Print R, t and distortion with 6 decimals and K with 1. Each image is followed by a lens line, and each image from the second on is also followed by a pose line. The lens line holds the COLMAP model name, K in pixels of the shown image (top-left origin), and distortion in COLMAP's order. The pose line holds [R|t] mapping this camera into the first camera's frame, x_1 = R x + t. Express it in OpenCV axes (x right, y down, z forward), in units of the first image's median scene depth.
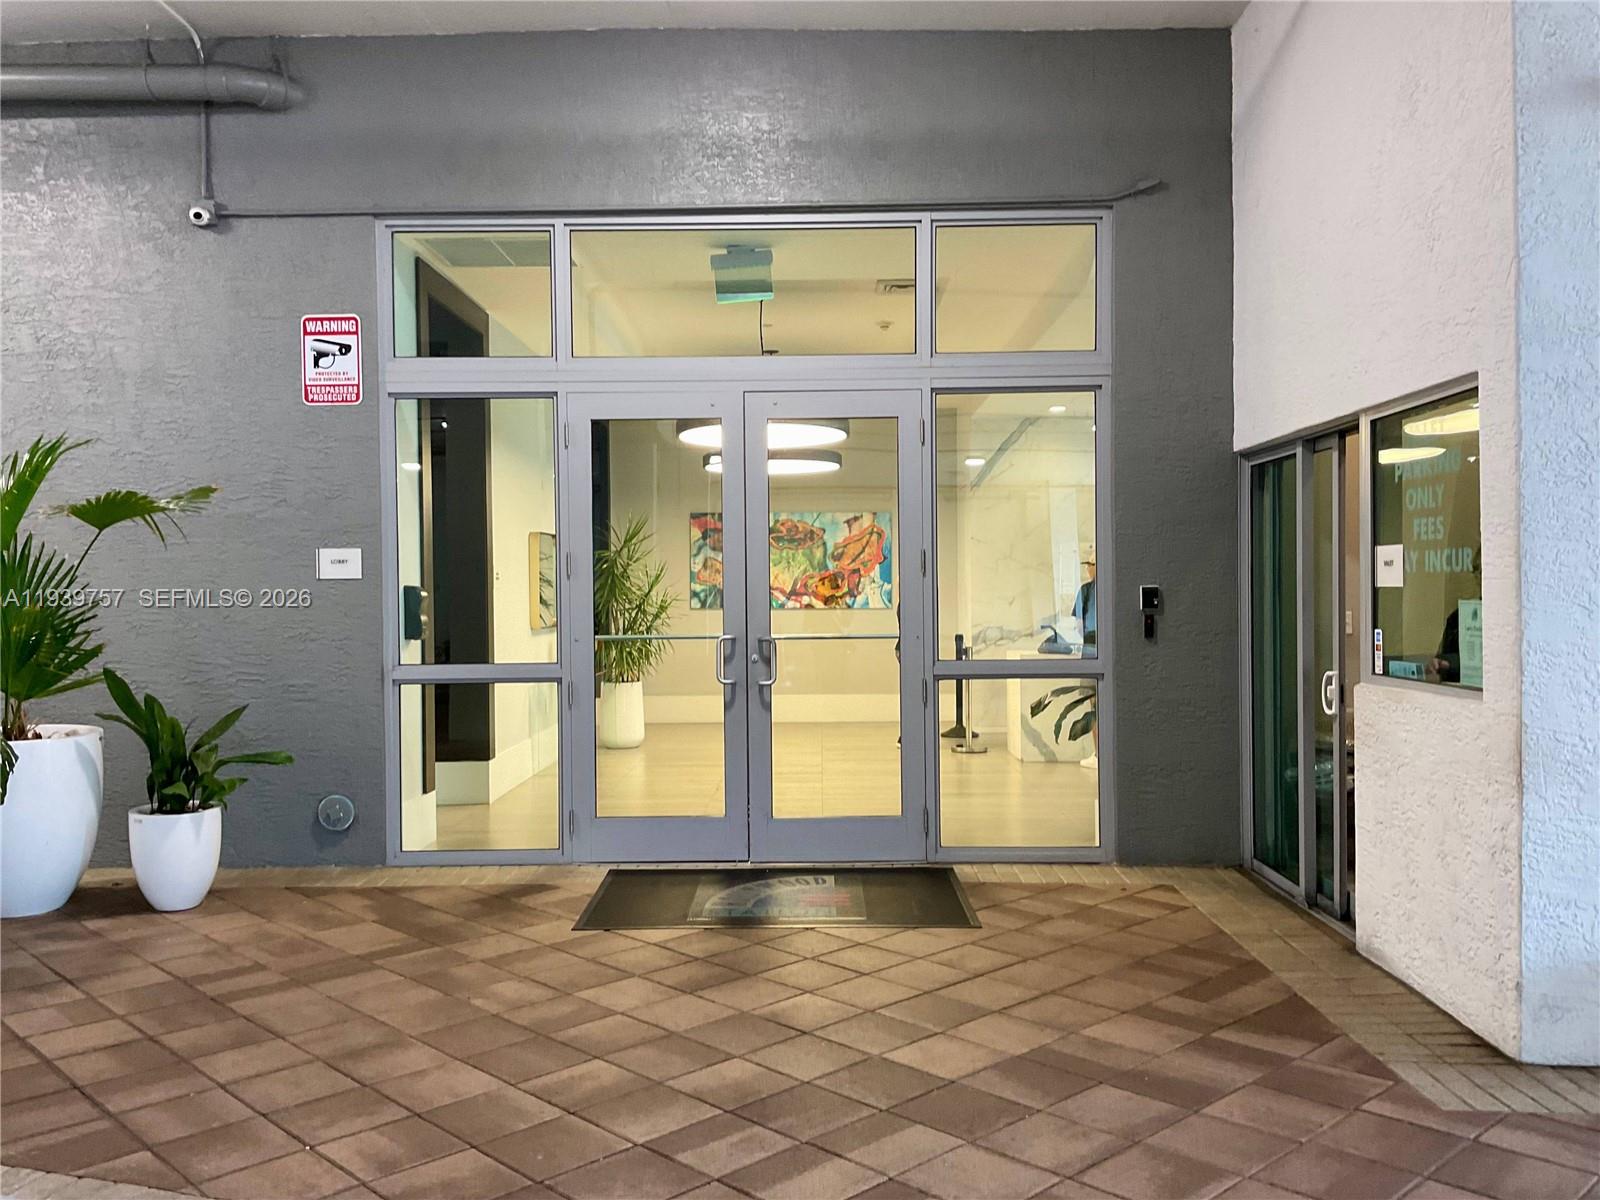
lens RADIAL K [[1339.9, 0, 799.8], [0, 1339.9, 600.6], [0, 0, 1]] dist [0.003132, 0.000488]
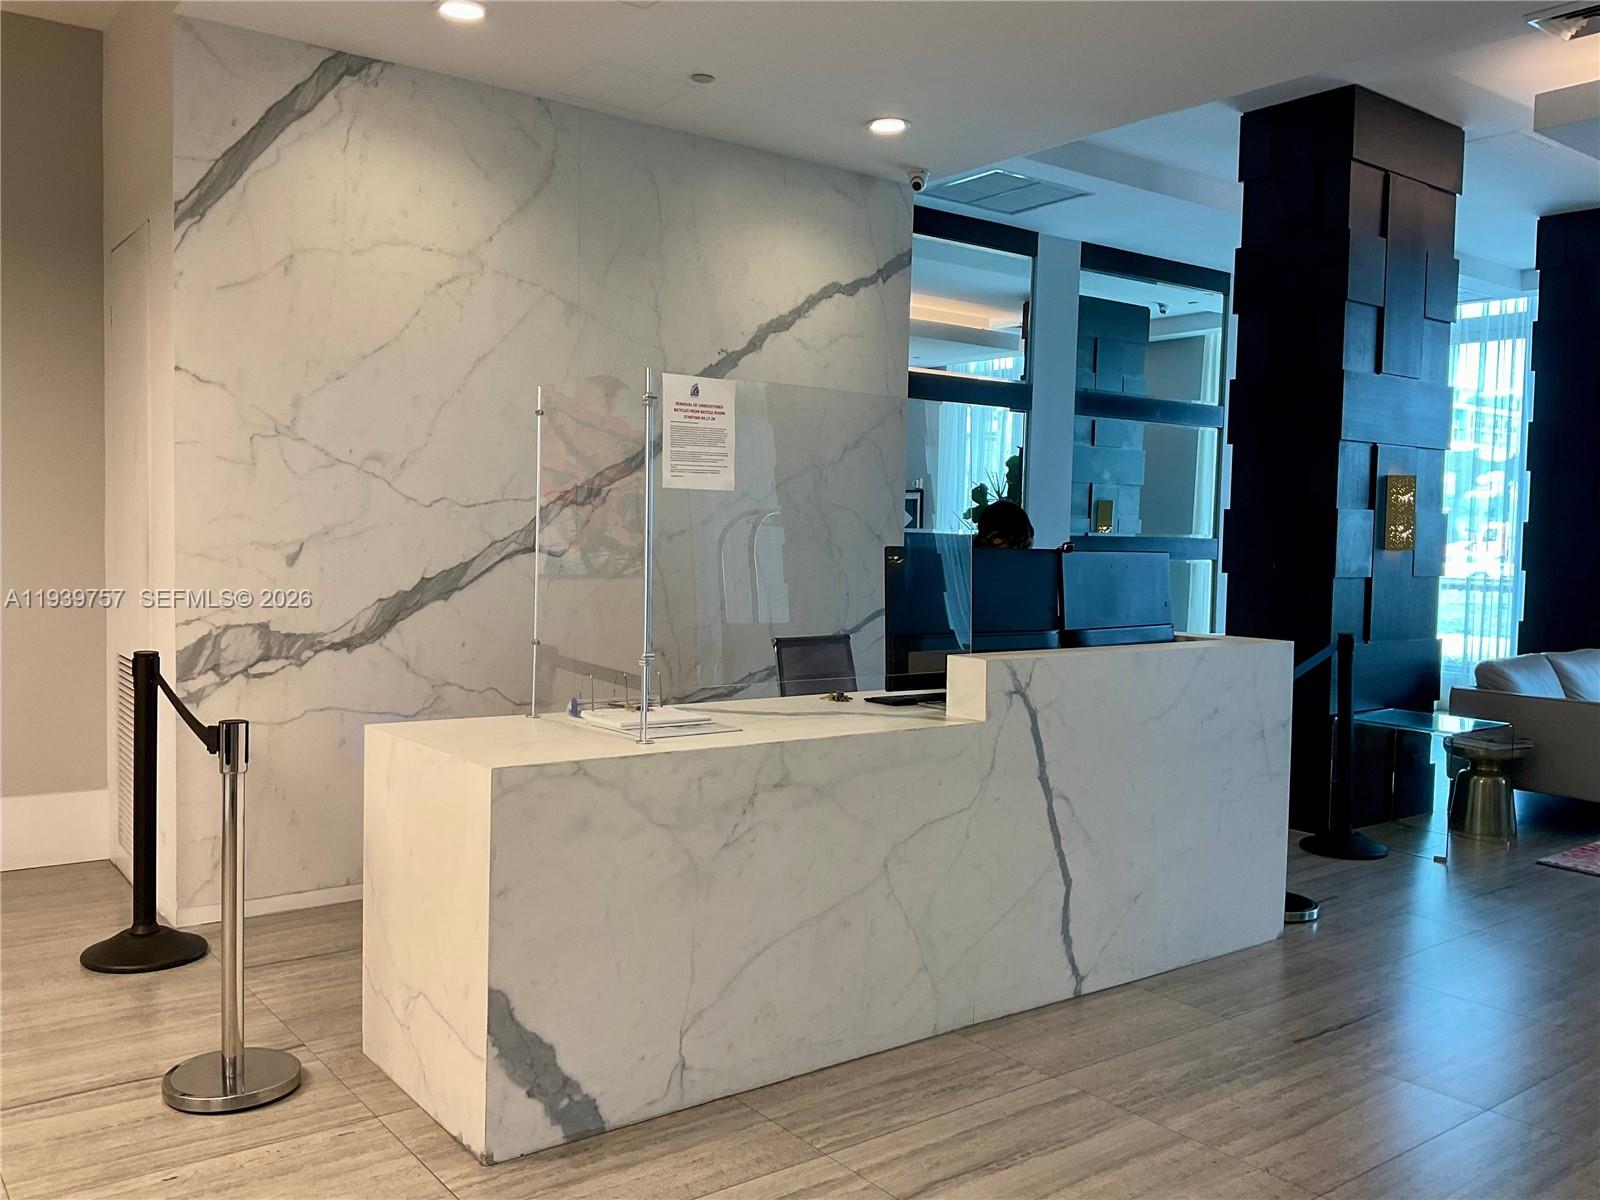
lens RADIAL K [[1339.9, 0, 798.8], [0, 1339.9, 600.8], [0, 0, 1]] dist [0.003132, 0.000488]
pose [[0.786657, -0.010423, 0.617303, 0.040719], [-0.021602, 0.998781, 0.044393, -0.005815], [-0.617013, -0.048257, 0.785472, 0.628299]]
